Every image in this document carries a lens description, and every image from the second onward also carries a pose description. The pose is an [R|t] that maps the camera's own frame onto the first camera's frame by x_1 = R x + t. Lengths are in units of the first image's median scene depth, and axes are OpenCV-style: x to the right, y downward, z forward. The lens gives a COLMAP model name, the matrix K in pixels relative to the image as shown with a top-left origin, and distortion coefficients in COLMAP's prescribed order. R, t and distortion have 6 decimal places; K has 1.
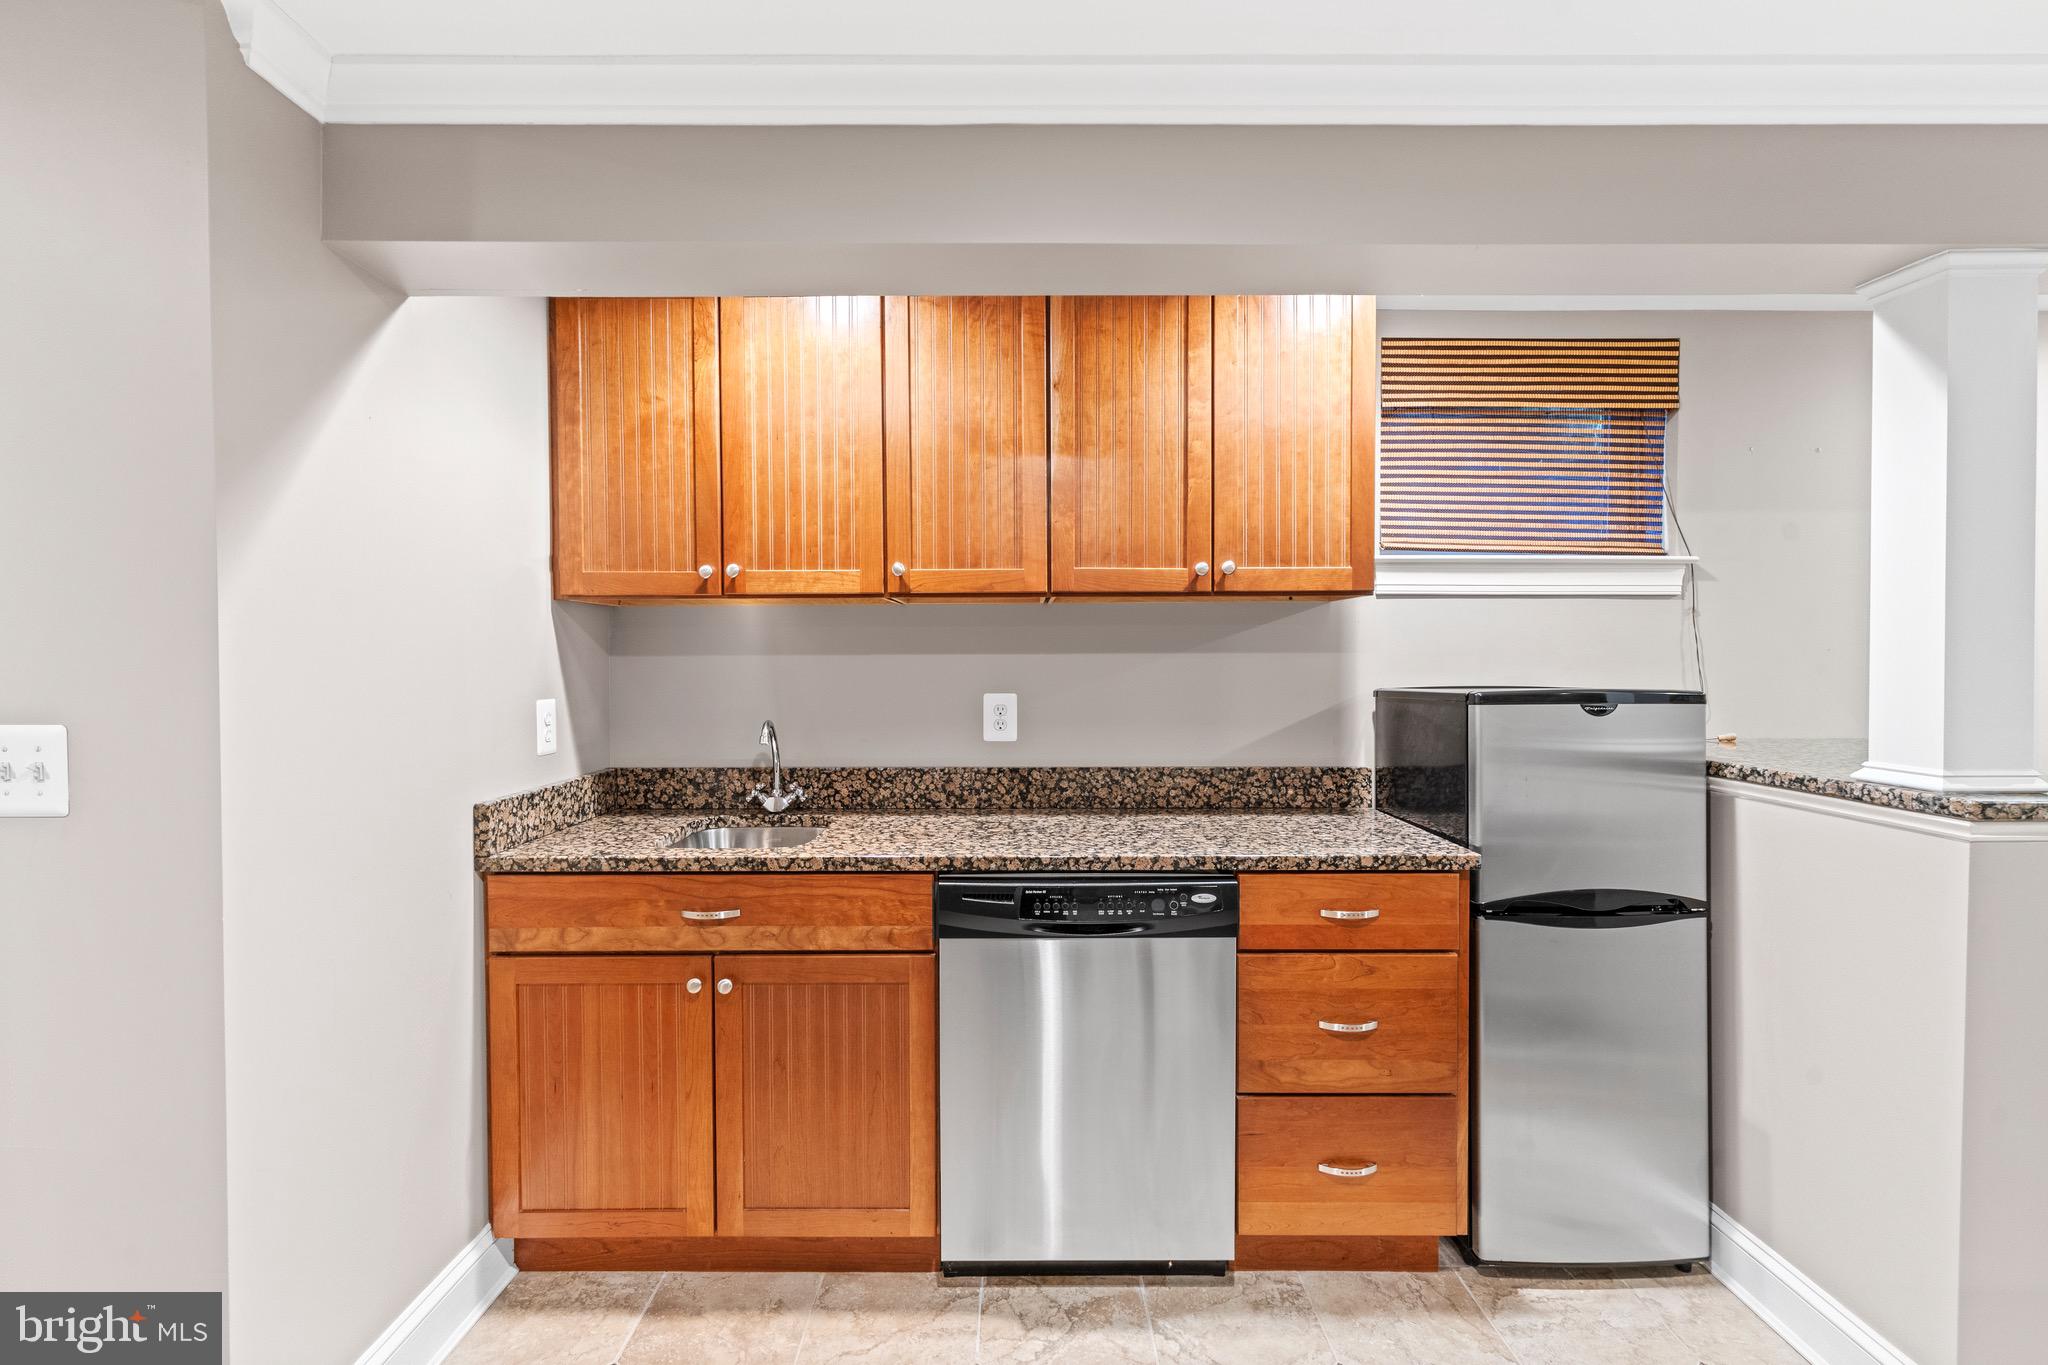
lens RADIAL K [[981.8, 0, 1025.9], [0, 981.8, 676.0], [0, 0, 1]] dist [0.003947, 0.000880]
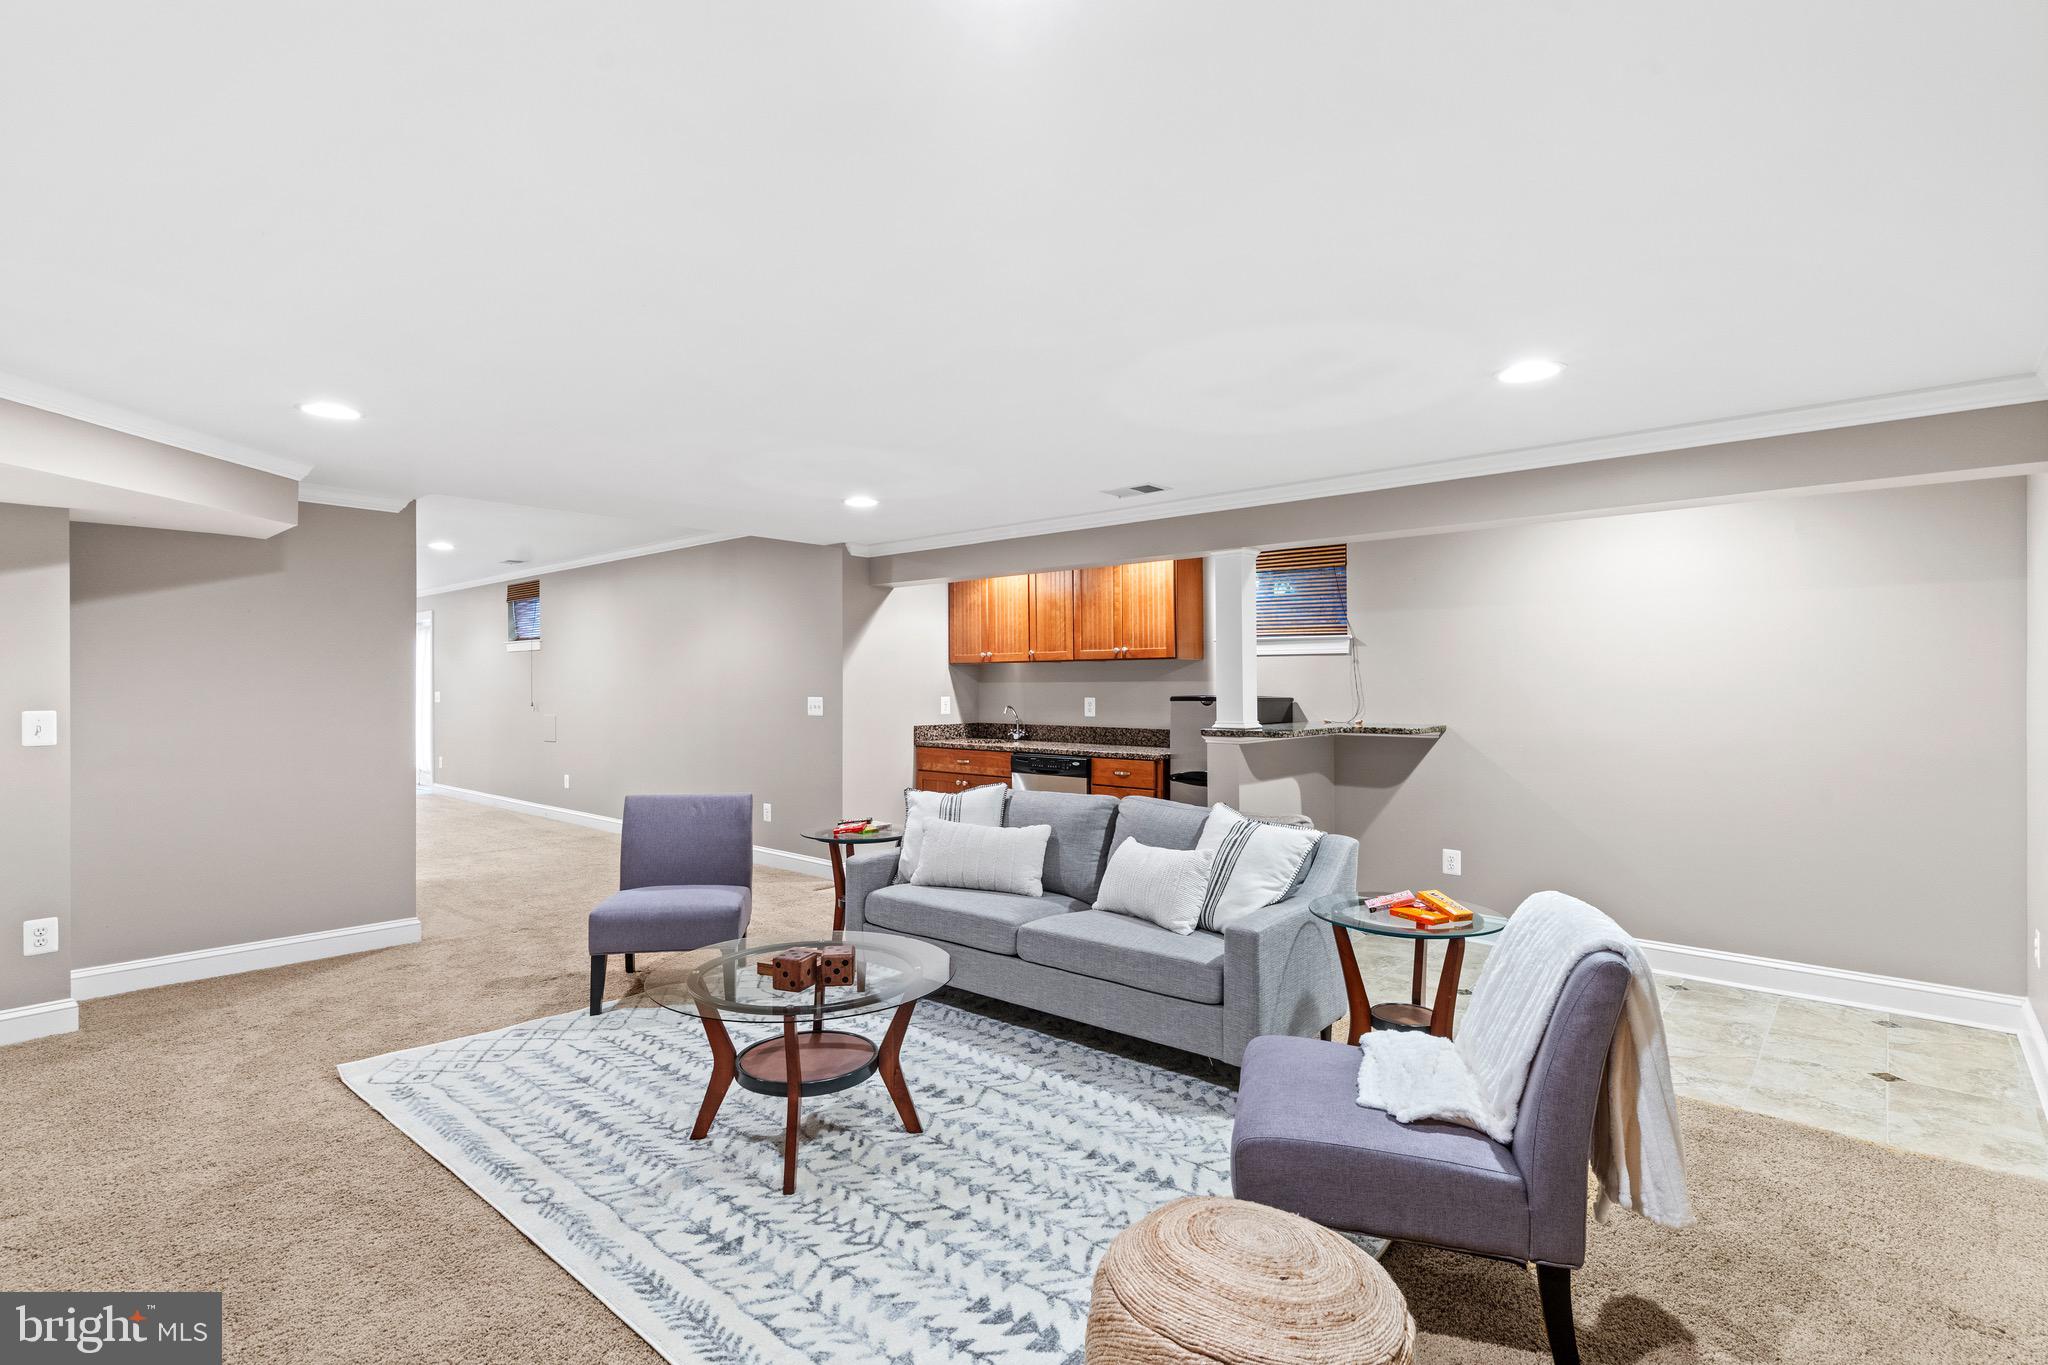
lens RADIAL K [[981.8, 0, 1024.7], [0, 981.8, 682.0], [0, 0, 1]] dist [0.003947, 0.000880]
pose [[0.750162, 0.000166, -0.661255, 1.743690], [-0.009118, 0.999907, -0.010093, 0.005384], [0.661192, 0.013601, 0.750094, -1.164299]]
